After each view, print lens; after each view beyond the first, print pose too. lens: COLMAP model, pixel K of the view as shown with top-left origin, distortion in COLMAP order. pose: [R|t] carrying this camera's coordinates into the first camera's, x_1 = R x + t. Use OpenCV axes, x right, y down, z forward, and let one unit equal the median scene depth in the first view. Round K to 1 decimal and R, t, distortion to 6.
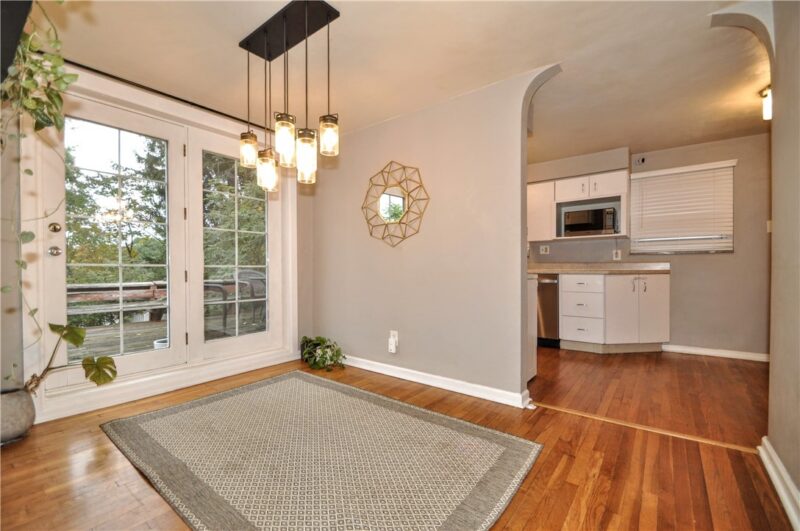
lens RADIAL K [[347.2, 0, 397.4], [0, 347.2, 271.2], [0, 0, 1]] dist [0.003468, -0.001998]
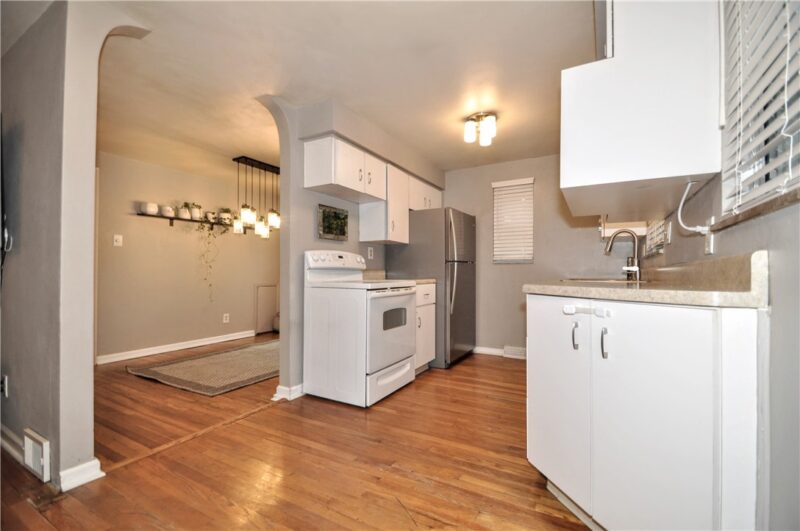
lens RADIAL K [[347.2, 0, 397.4], [0, 347.2, 270.5], [0, 0, 1]] dist [0.003468, -0.001998]
pose [[0.134710, -0.006987, -0.990860, 1.245898], [-0.013260, 0.999873, -0.008853, -0.015737], [0.990796, 0.014331, 0.134601, 0.990790]]
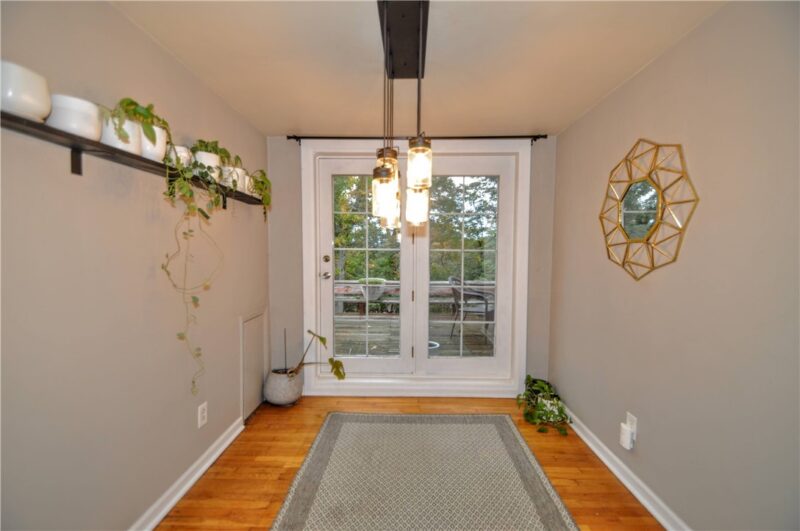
lens RADIAL K [[347.2, 0, 399.6], [0, 347.2, 270.5], [0, 0, 1]] dist [0.003468, -0.001998]
pose [[0.598560, 0.046579, -0.799723, 0.236373], [-0.015404, 0.998793, 0.046644, -0.113327], [0.800930, -0.015600, 0.598554, 0.303206]]
